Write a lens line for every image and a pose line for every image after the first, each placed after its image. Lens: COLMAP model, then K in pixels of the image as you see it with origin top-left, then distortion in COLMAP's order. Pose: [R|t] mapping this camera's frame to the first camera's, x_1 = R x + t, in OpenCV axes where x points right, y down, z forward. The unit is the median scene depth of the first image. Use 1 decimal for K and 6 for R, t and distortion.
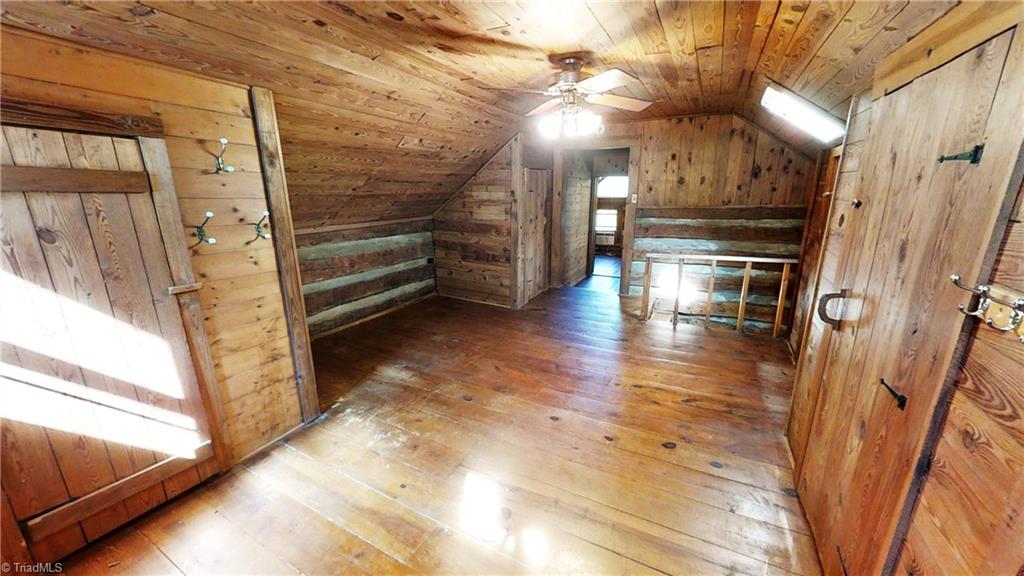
lens RADIAL K [[376.7, 0, 511.5], [0, 376.7, 288.4], [0, 0, 1]] dist [0.001588, -0.000236]
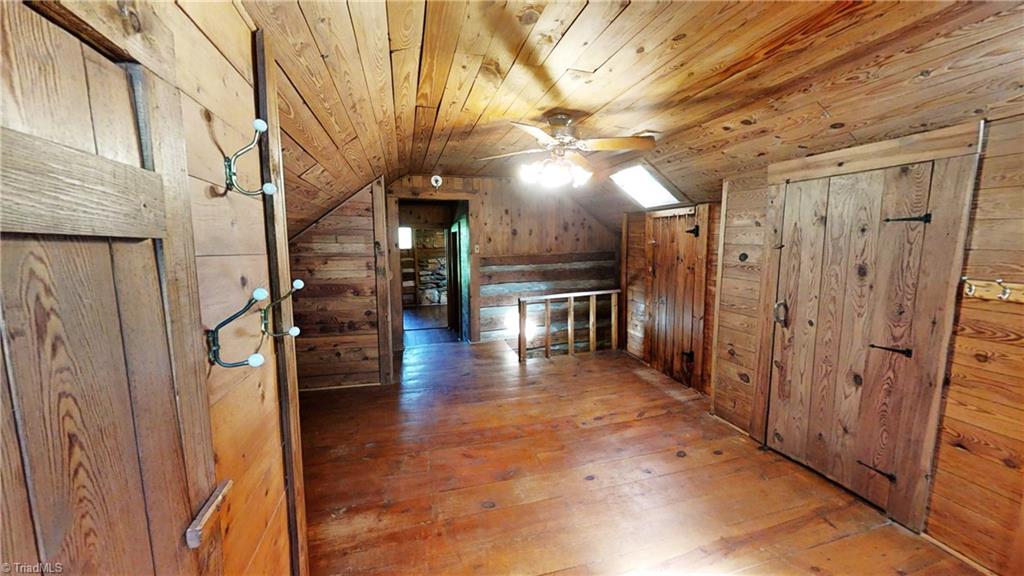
lens RADIAL K [[376.7, 0, 511.4], [0, 376.7, 289.2], [0, 0, 1]] dist [0.001588, -0.000236]
pose [[0.725918, -0.090721, 0.681771, -0.348262], [0.180009, 0.981770, -0.061025, -0.051020], [-0.663807, 0.167024, 0.729016, 0.210031]]
